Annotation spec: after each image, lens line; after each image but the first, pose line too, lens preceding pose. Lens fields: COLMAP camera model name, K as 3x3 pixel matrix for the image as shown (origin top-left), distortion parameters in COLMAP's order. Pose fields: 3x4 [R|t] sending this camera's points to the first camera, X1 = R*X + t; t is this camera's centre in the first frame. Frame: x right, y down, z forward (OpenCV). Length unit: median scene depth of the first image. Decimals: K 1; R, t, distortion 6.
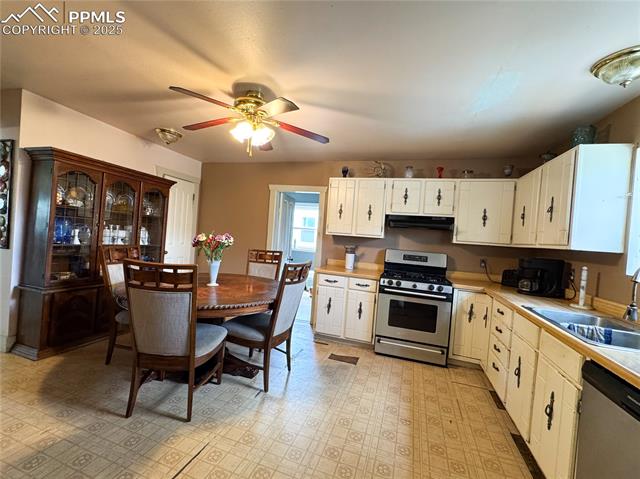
lens RADIAL K [[279.2, 0, 325.8], [0, 279.2, 238.7], [0, 0, 1]] dist [0.000596, -0.000047]
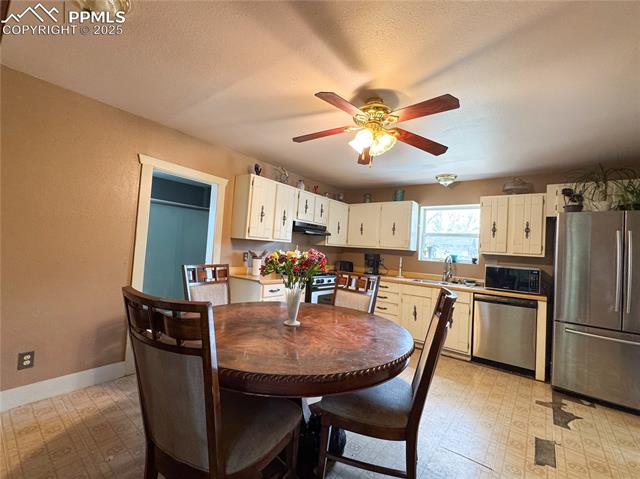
lens RADIAL K [[279.2, 0, 321.7], [0, 279.2, 239.6], [0, 0, 1]] dist [0.000596, -0.000047]
pose [[0.354069, -0.013588, 0.935120, -0.873547], [-0.022352, 0.999486, 0.022987, -0.047283], [-0.934952, -0.029040, 0.353583, 0.590980]]
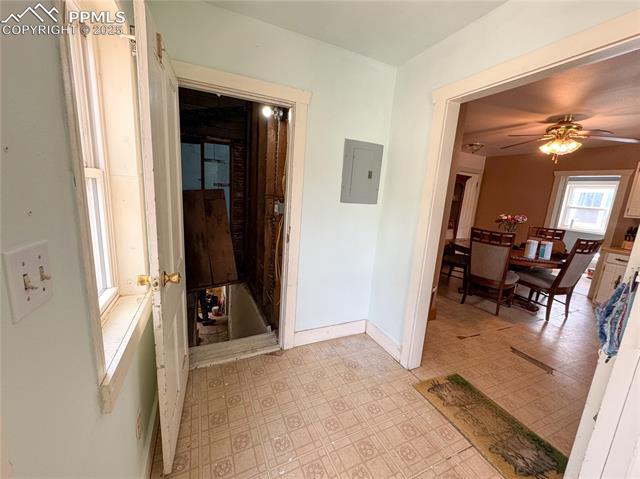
lens RADIAL K [[256.6, 0, 320.9], [0, 256.6, 238.8], [0, 0, 1]] dist [-0.002805, 0.000134]
pose [[0.654141, 0.107131, -0.748747, -0.017755], [-0.030626, 0.992858, 0.115302, -0.013257], [0.755752, -0.052493, 0.652751, -0.571288]]
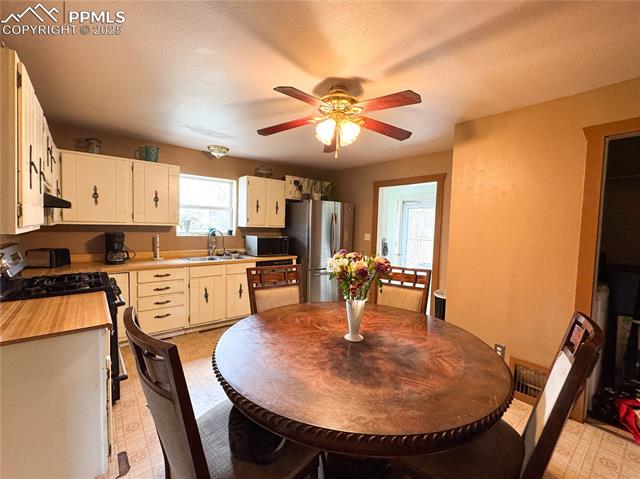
lens RADIAL K [[279.2, 0, 319.1], [0, 279.2, 239.7], [0, 0, 1]] dist [0.000596, -0.000047]
pose [[-0.821180, -0.125416, 0.556718, -0.558382], [-0.078108, 0.991072, 0.108054, -0.087328], [-0.565299, 0.045248, -0.823644, 1.310256]]
